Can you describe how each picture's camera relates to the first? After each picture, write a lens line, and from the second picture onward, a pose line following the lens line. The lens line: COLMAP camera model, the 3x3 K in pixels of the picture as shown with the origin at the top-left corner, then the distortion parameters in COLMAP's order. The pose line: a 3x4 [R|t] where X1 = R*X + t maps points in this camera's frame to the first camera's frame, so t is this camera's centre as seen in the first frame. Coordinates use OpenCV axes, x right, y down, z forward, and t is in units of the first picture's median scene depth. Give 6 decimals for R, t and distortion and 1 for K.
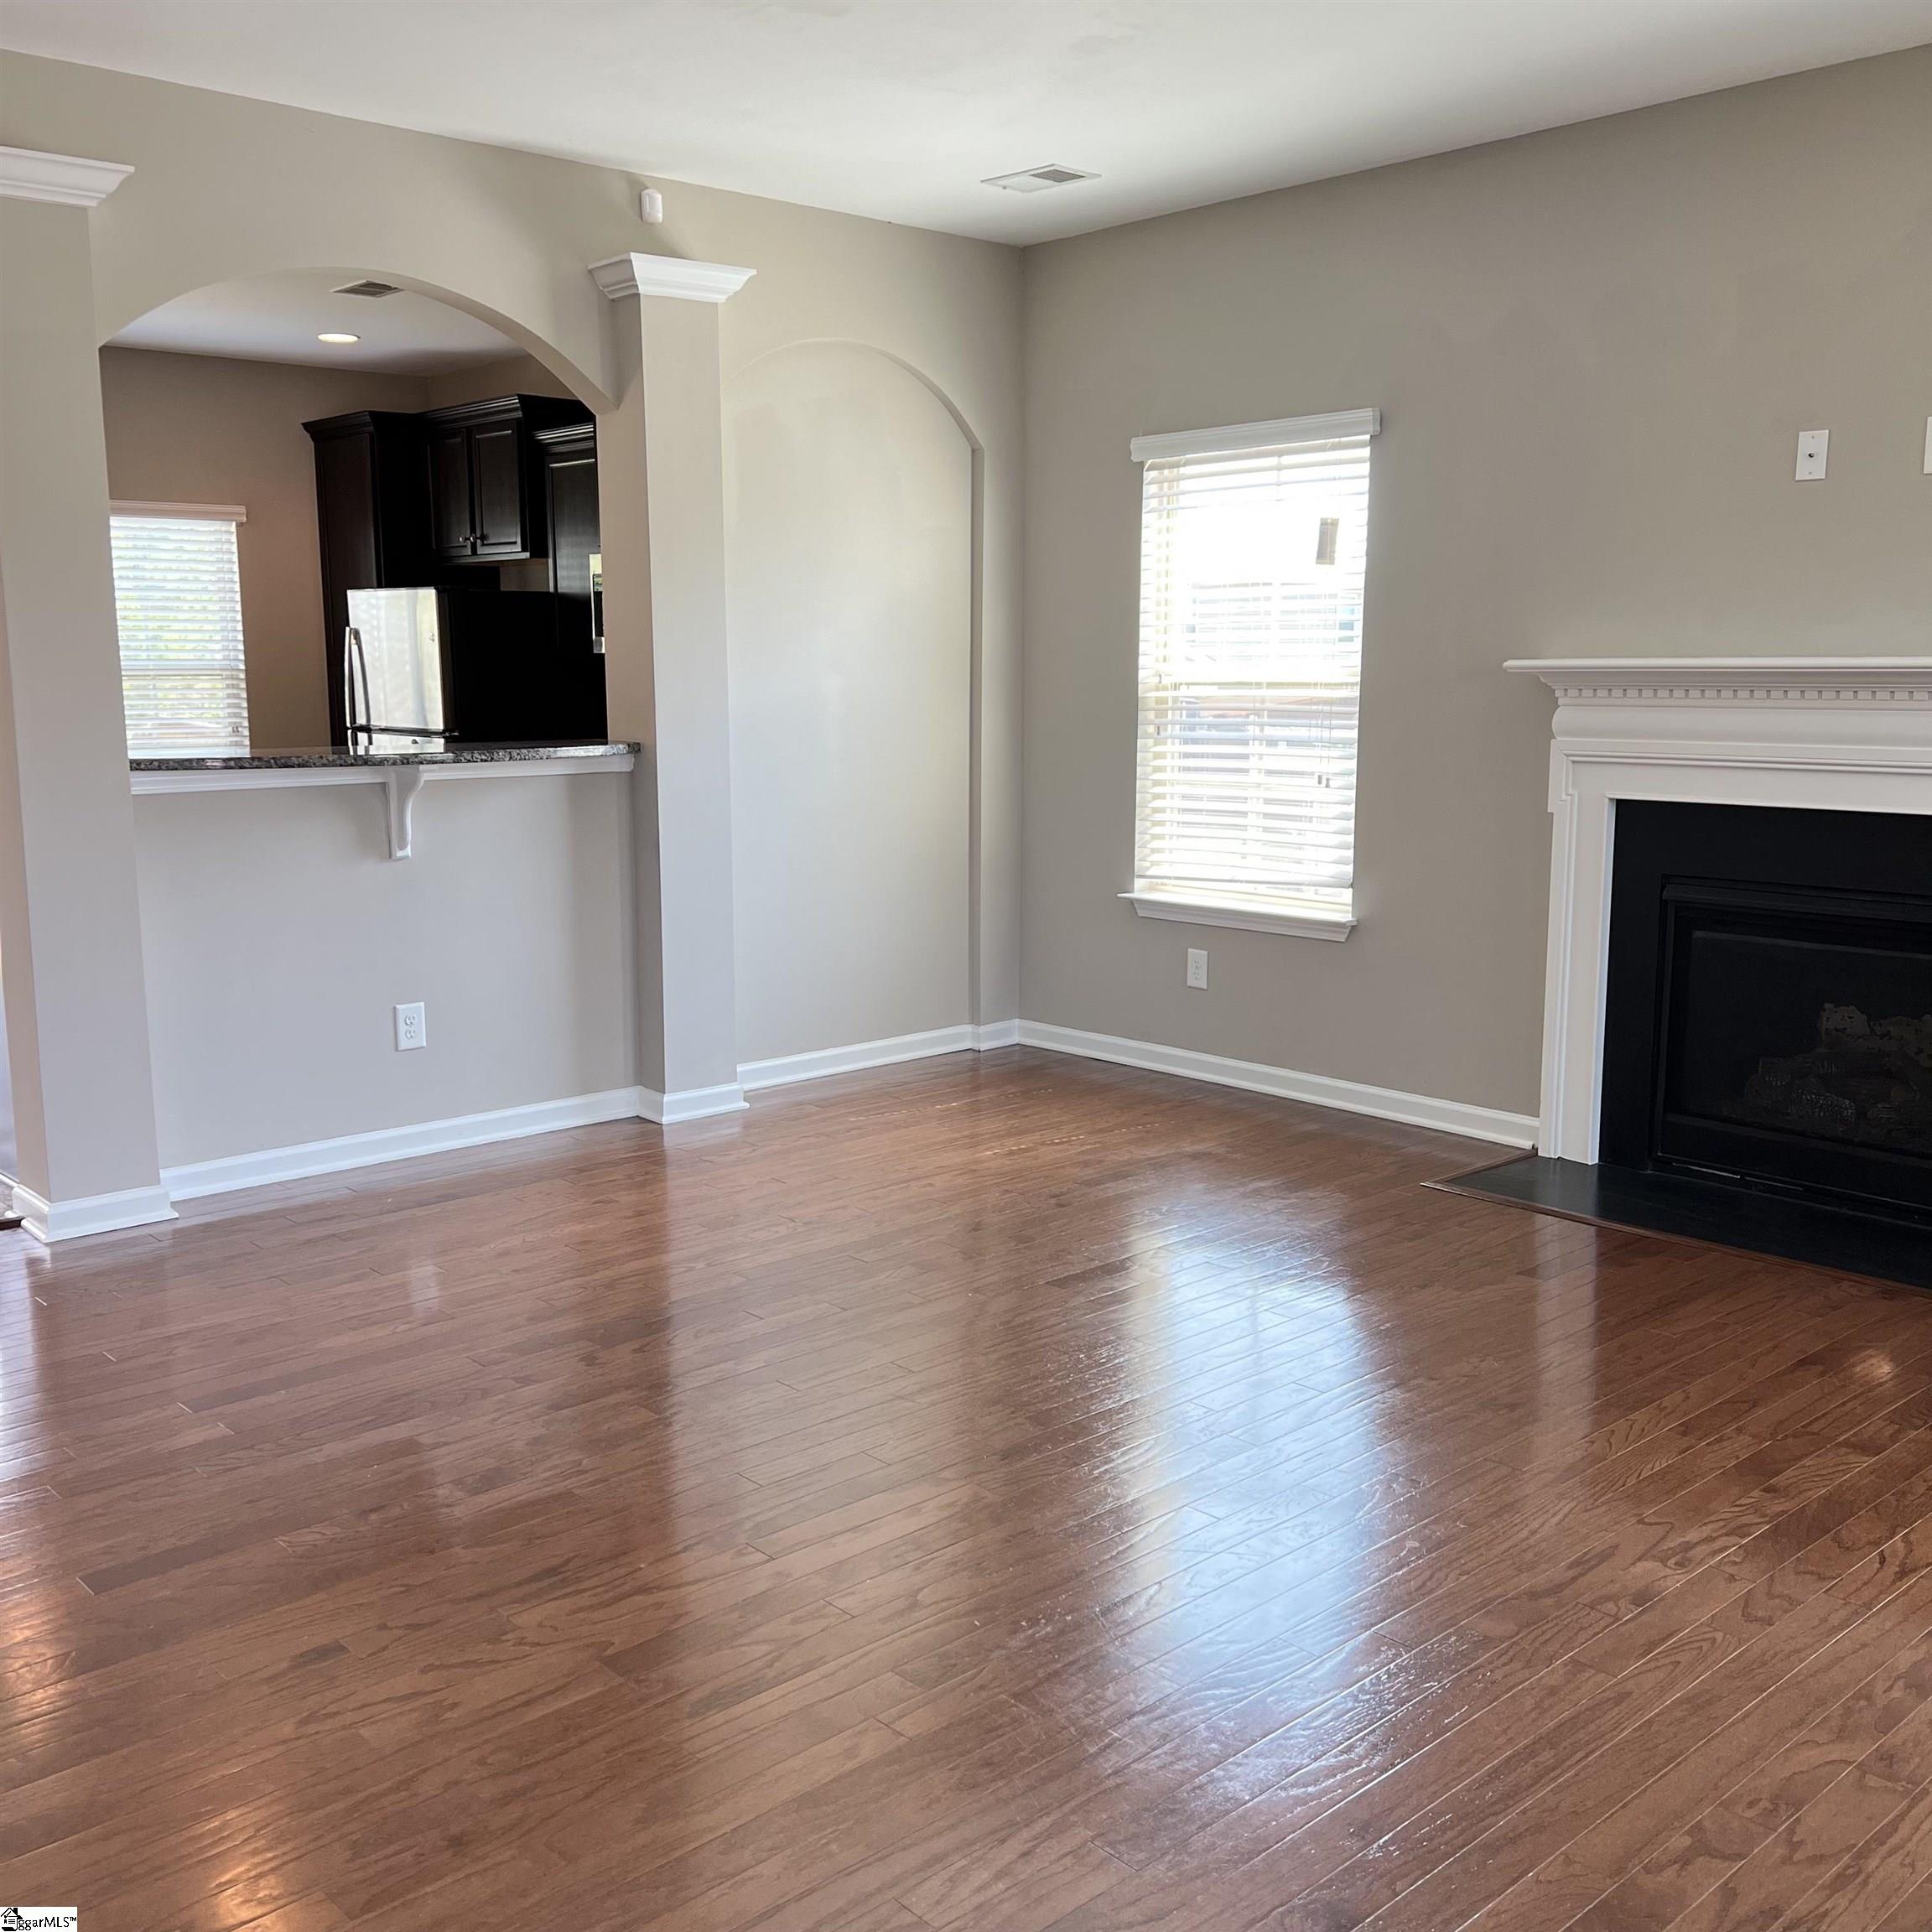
lens RADIAL K [[1930.1, 0, 966.0], [0, 1930.1, 966.0], [0, 0, 1]] dist [0.117246, -0.167857]
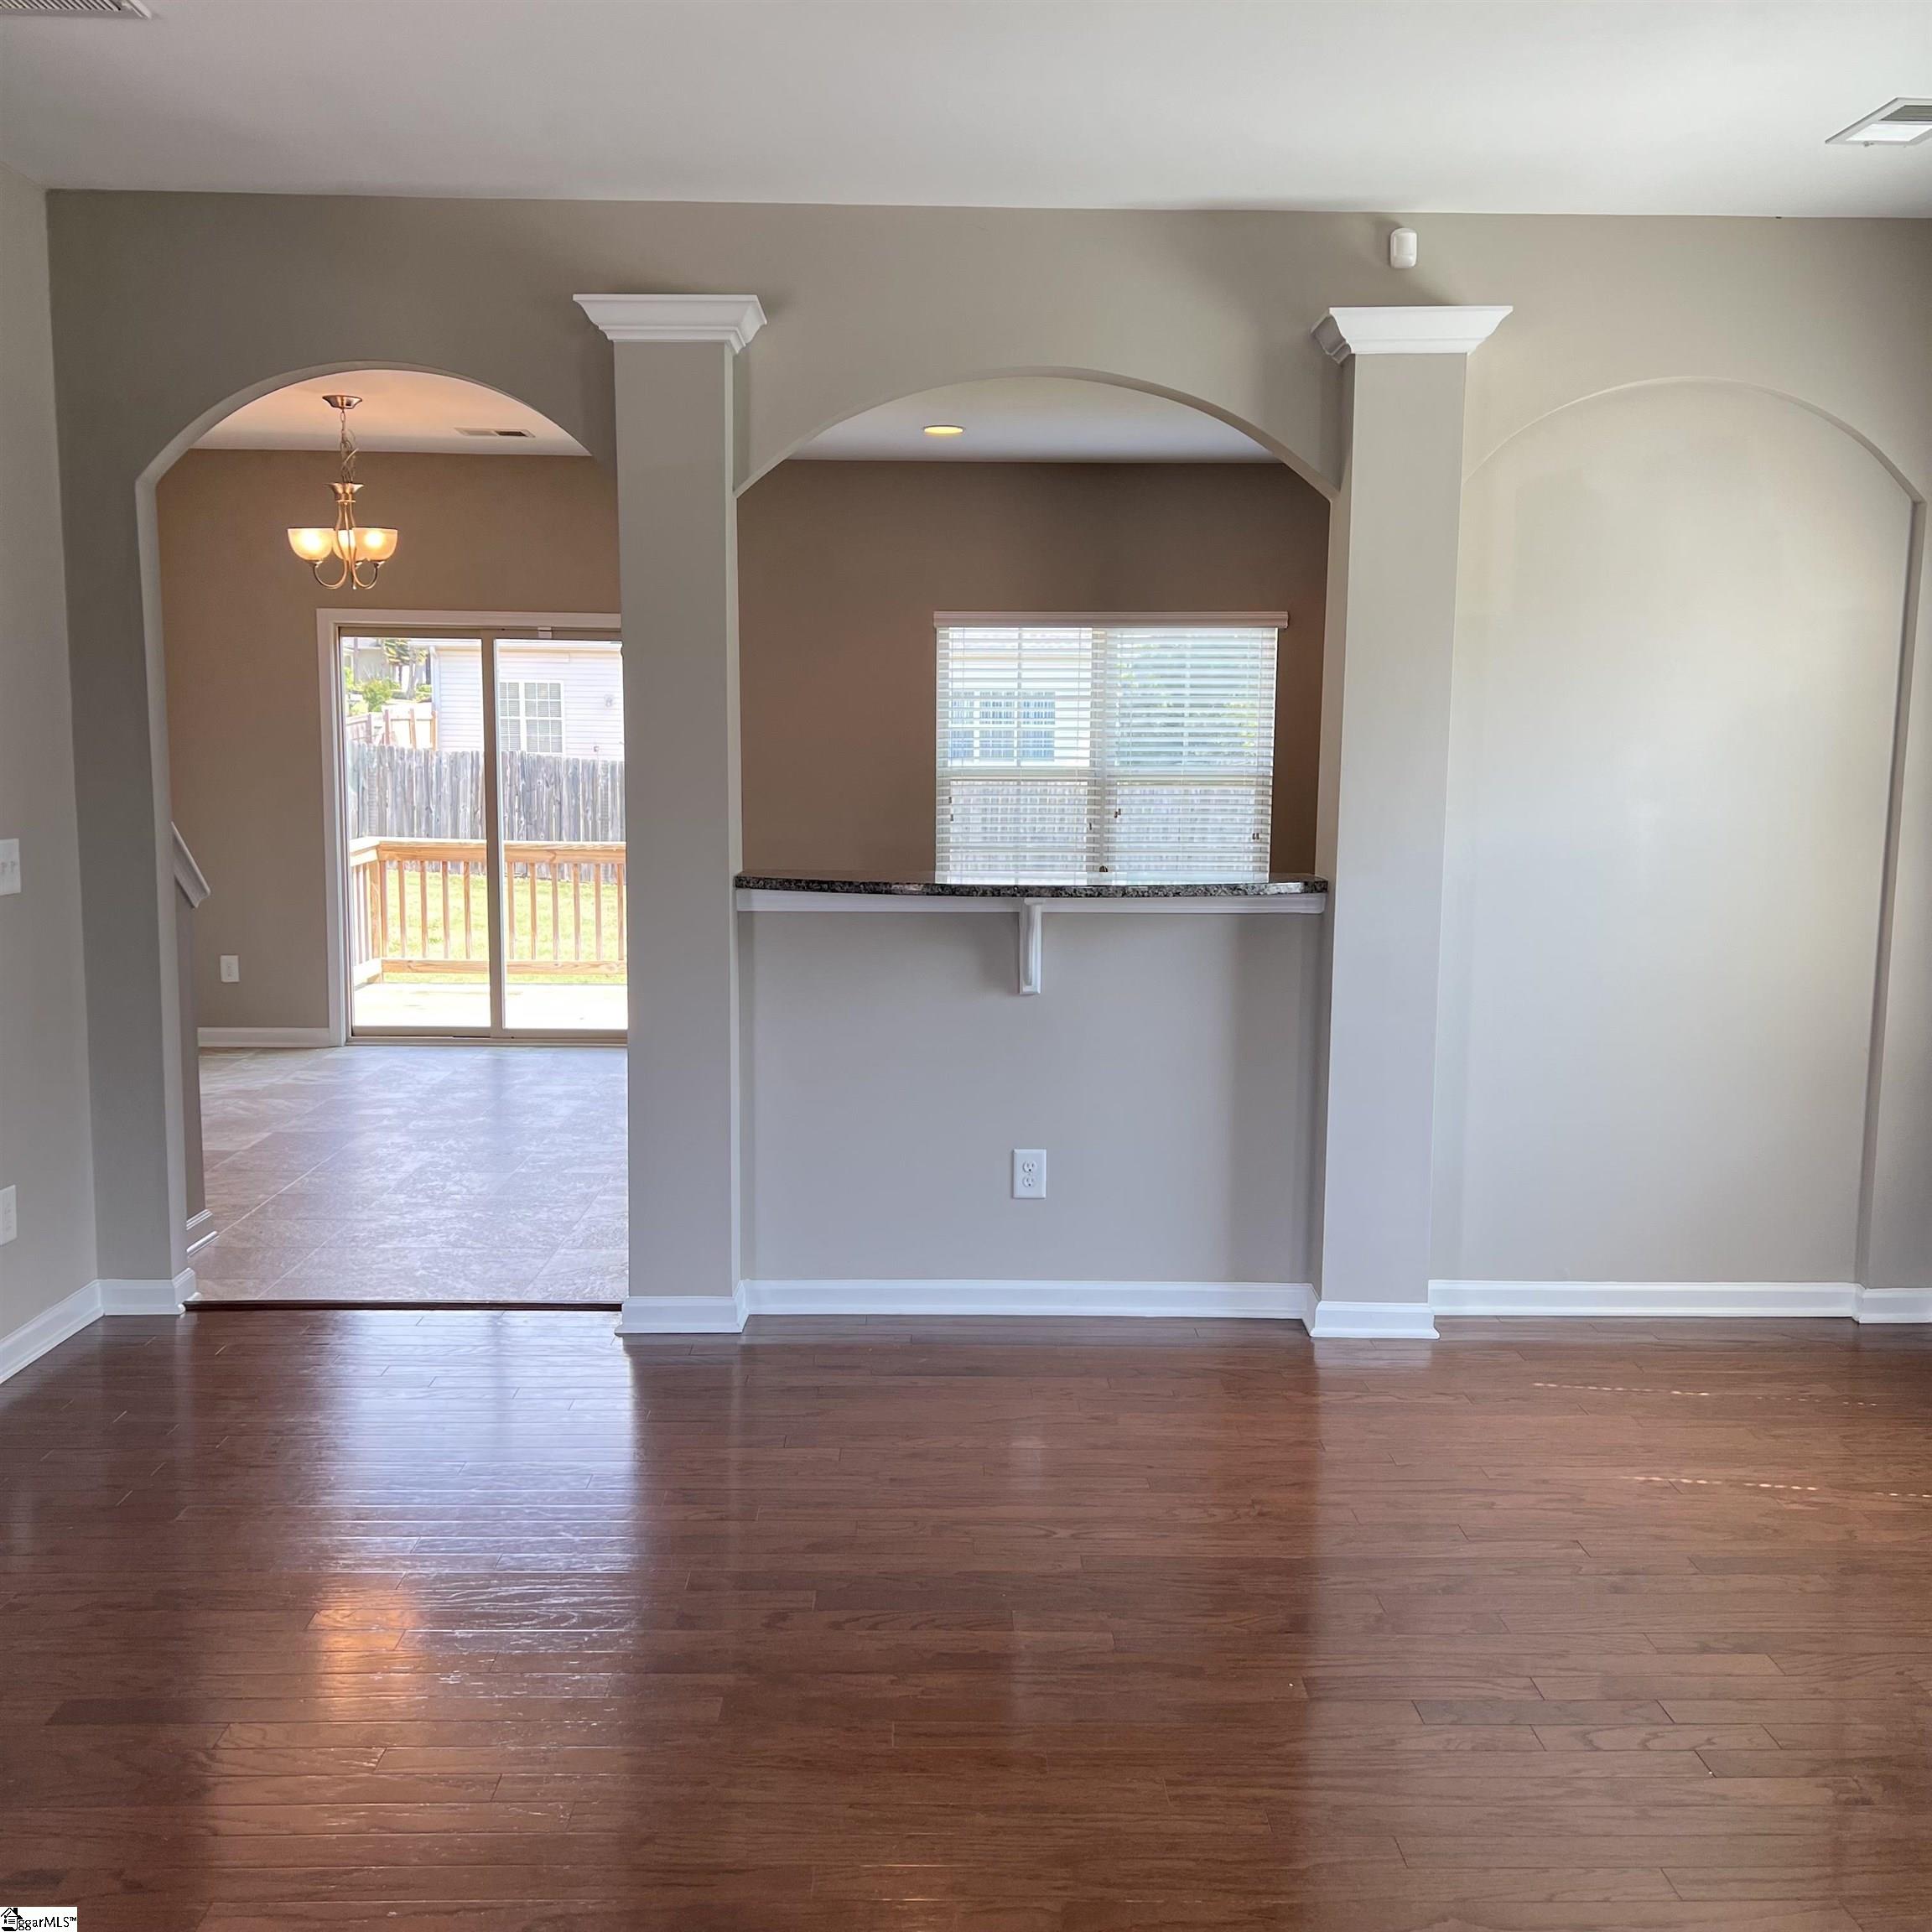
lens RADIAL K [[1930.1, 0, 966.0], [0, 1930.1, 966.0], [0, 0, 1]] dist [0.117246, -0.167857]
pose [[0.749631, 0.086214, -0.656217, 0.285613], [-0.113425, 0.993546, 0.000962, -0.064432], [0.652065, 0.073710, 0.754572, 0.276564]]
